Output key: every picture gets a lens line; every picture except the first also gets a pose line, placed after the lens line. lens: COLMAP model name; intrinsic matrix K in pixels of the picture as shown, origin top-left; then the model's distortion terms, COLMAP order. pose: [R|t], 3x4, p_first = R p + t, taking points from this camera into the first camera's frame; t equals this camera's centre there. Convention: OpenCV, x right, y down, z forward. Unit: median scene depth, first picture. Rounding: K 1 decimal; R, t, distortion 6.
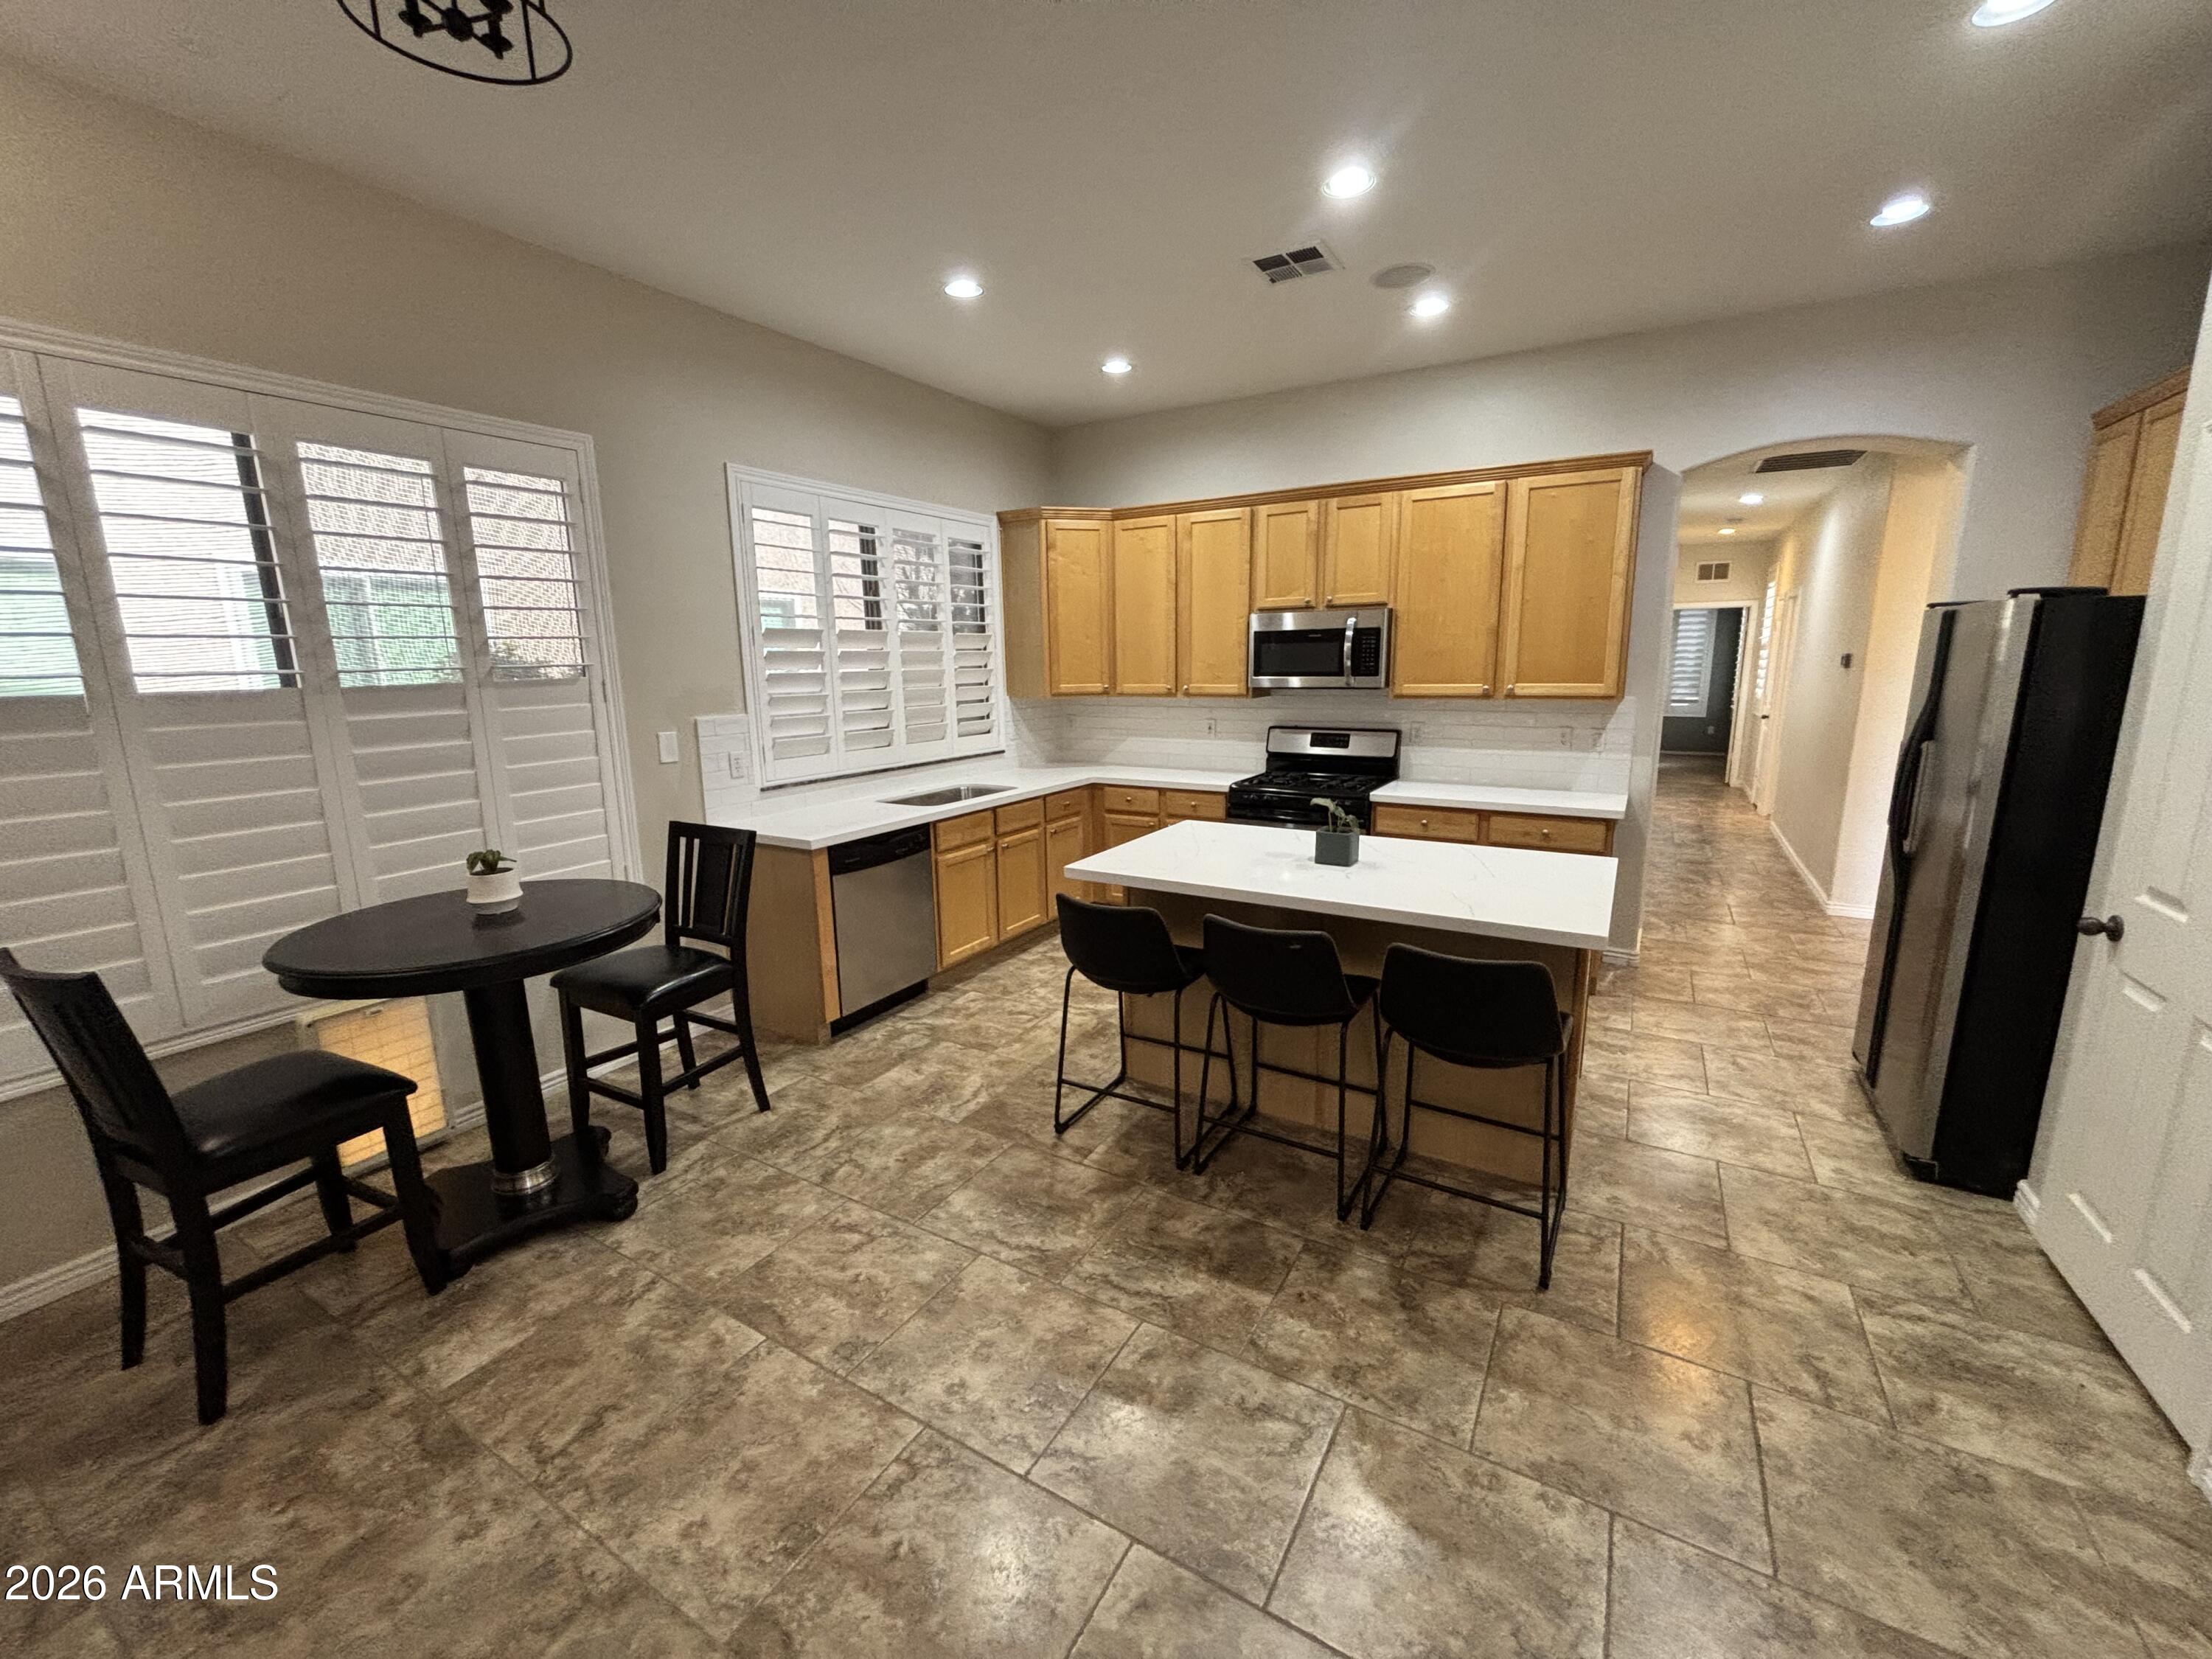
lens RADIAL K [[893.6, 0, 1095.3], [0, 893.6, 829.3], [0, 0, 1]] dist [-0.001031, -0.000369]
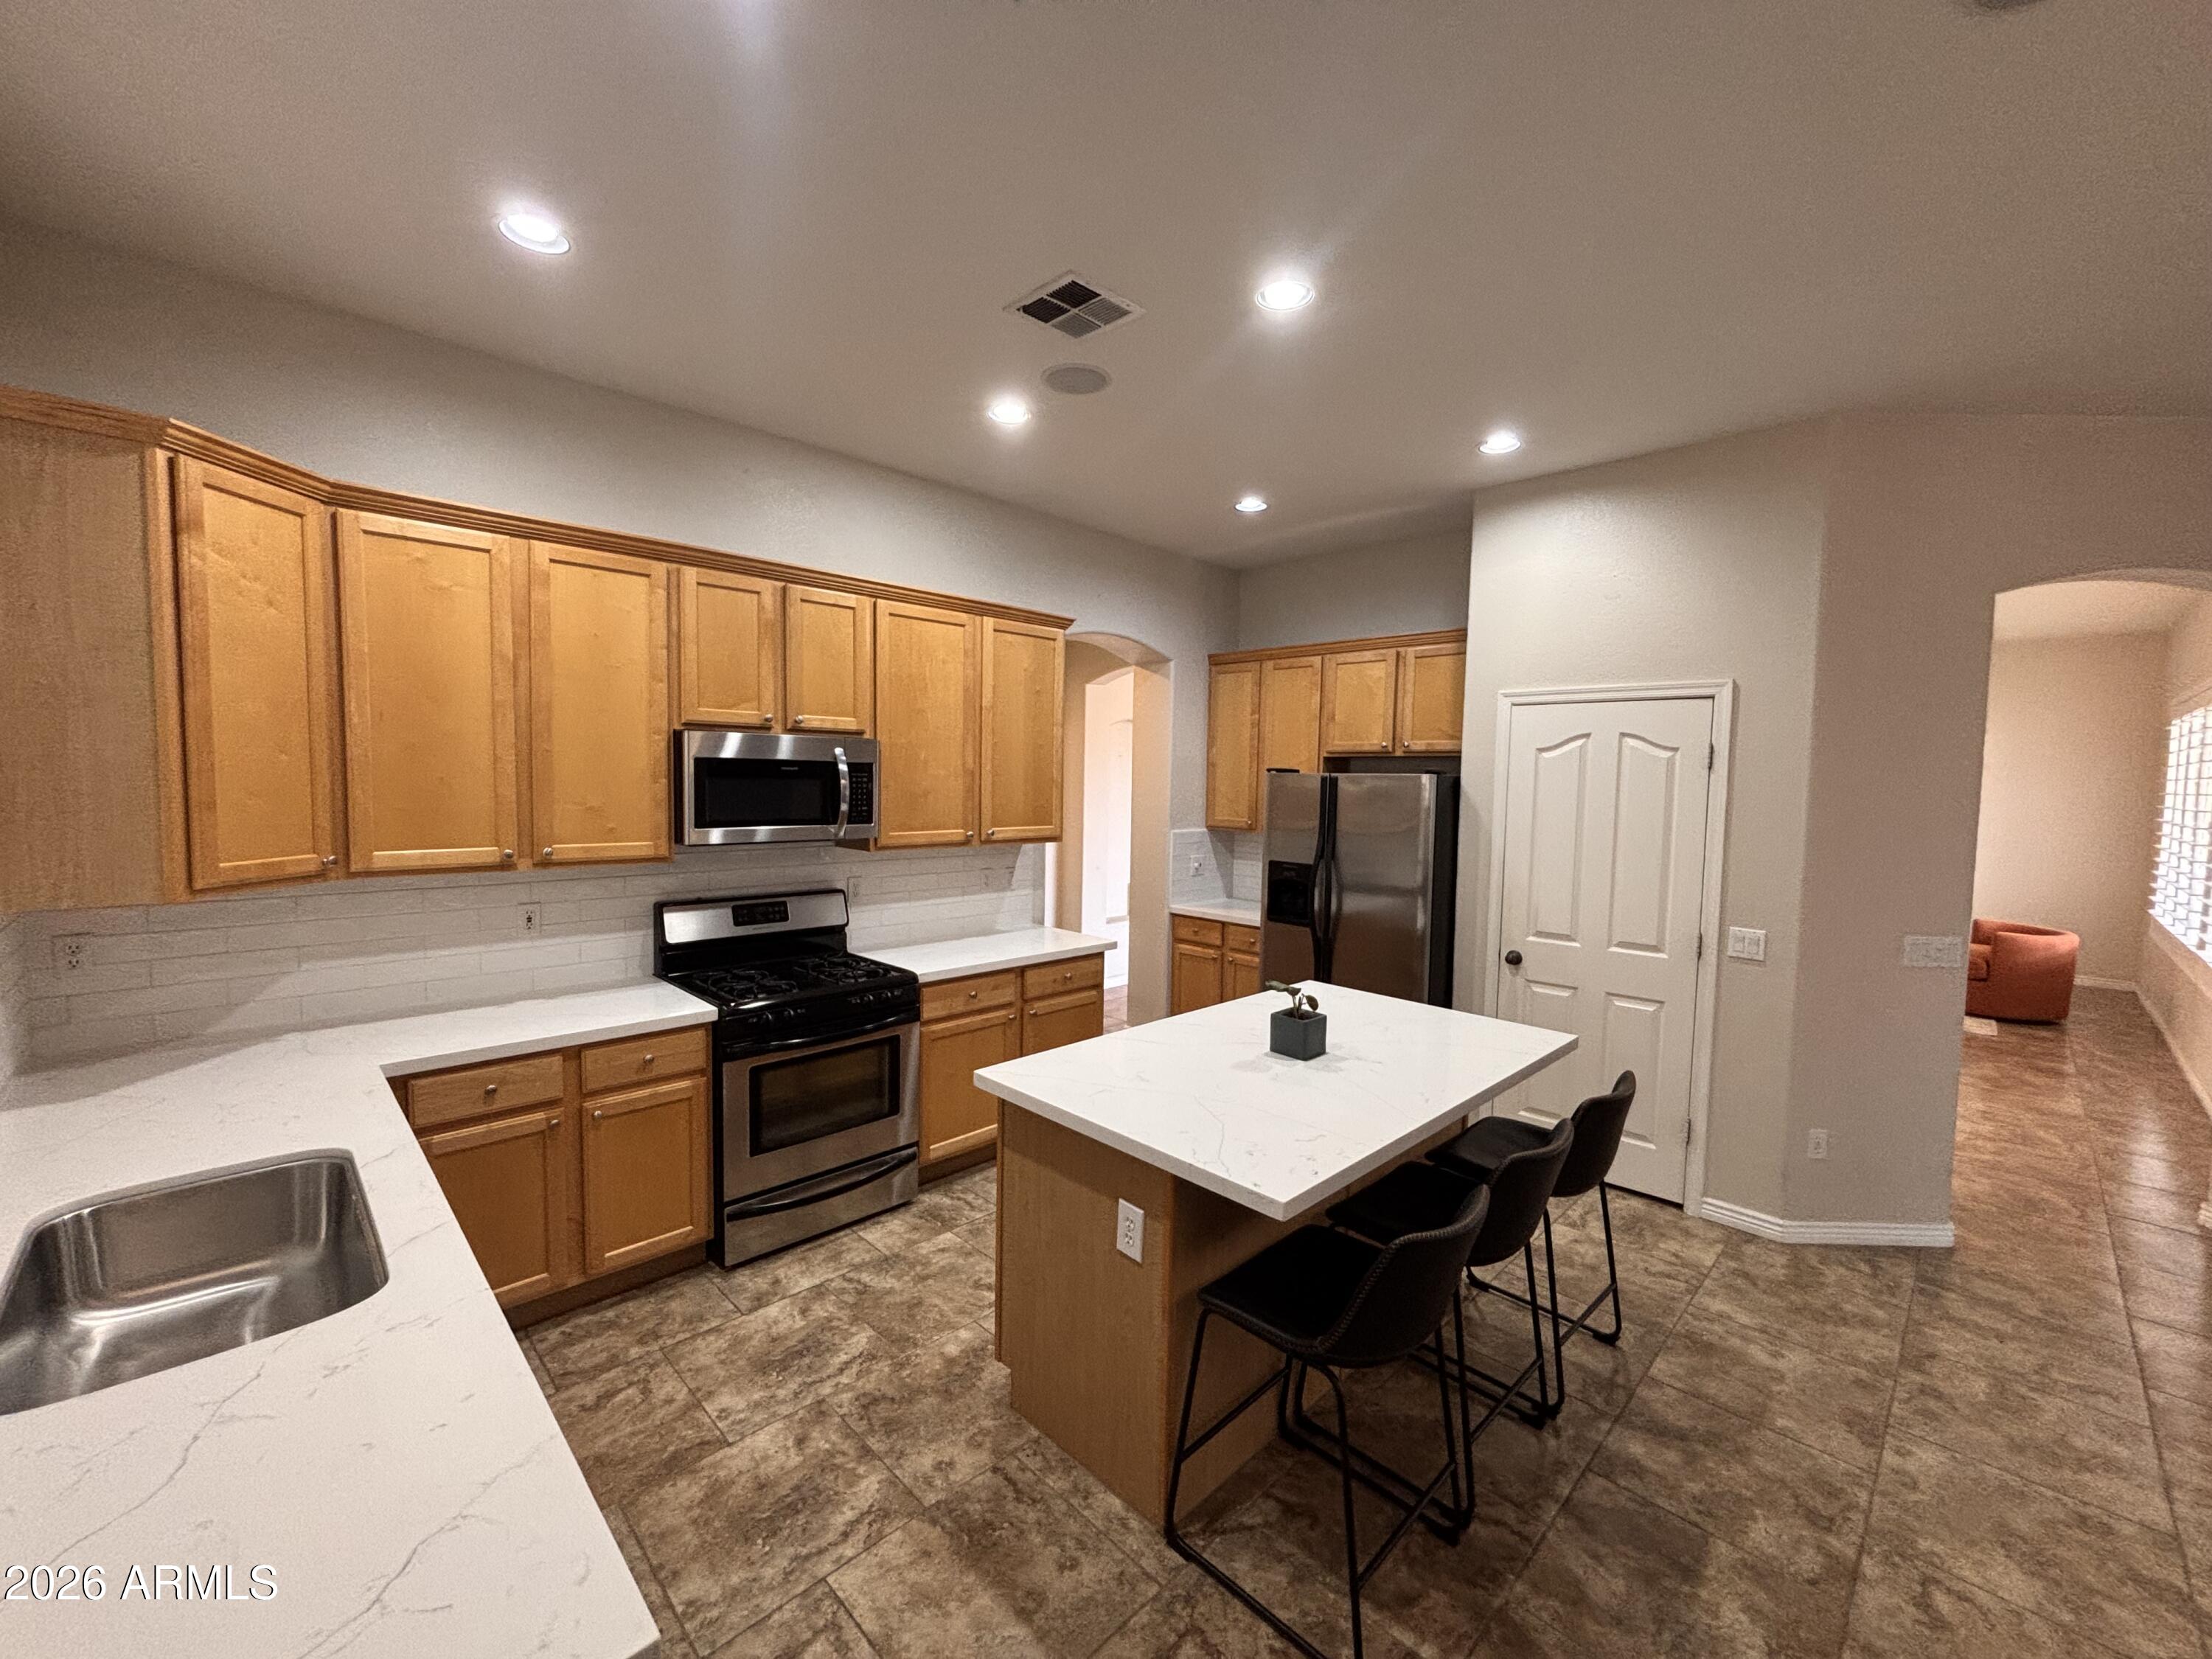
lens RADIAL K [[895.3, 0, 1112.6], [0, 895.3, 828.3], [0, 0, 1]] dist [0.001251, -0.000012]
pose [[0.243415, -0.038593, 0.969154, -0.457816], [0.162989, 0.986626, -0.001648, -0.156735], [-0.956129, 0.158363, 0.246450, 0.723265]]
